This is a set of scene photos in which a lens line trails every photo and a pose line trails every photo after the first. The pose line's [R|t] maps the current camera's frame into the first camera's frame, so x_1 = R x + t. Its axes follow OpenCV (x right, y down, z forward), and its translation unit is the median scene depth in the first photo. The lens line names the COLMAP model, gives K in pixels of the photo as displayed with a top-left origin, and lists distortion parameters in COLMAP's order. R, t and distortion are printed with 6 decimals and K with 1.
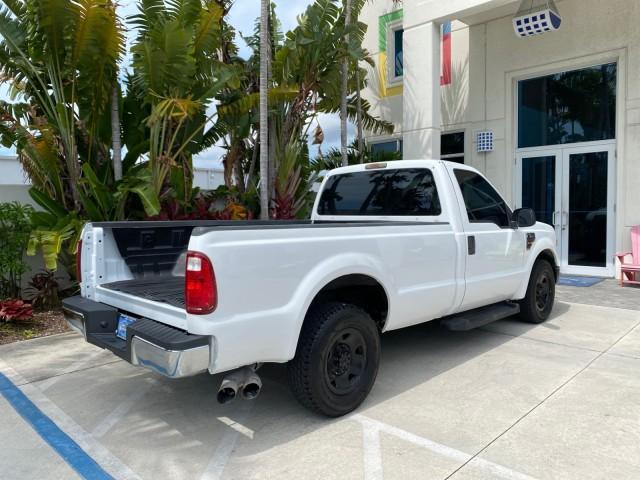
lens RADIAL K [[492.7, 0, 321.7], [0, 492.7, 238.8], [0, 0, 1]] dist [0.033432, -0.042868]
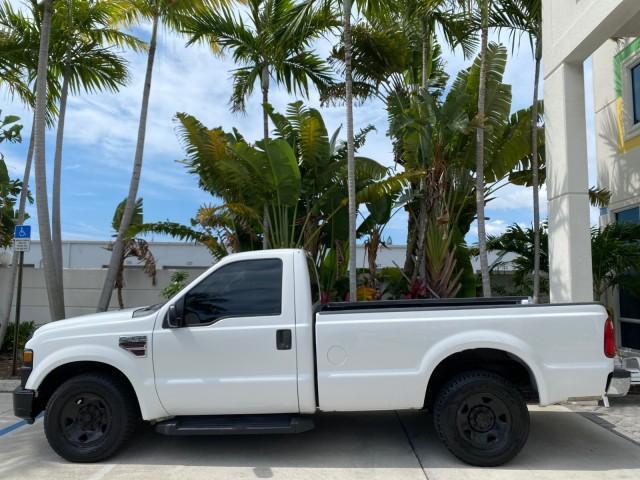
lens RADIAL K [[492.7, 0, 316.4], [0, 492.7, 239.0], [0, 0, 1]] dist [0.033432, -0.042868]
pose [[0.677439, -0.048605, -0.733971, 0.641545], [-0.066968, 0.989595, -0.127343, -0.039281], [0.732524, 0.135420, 0.667136, 0.269007]]
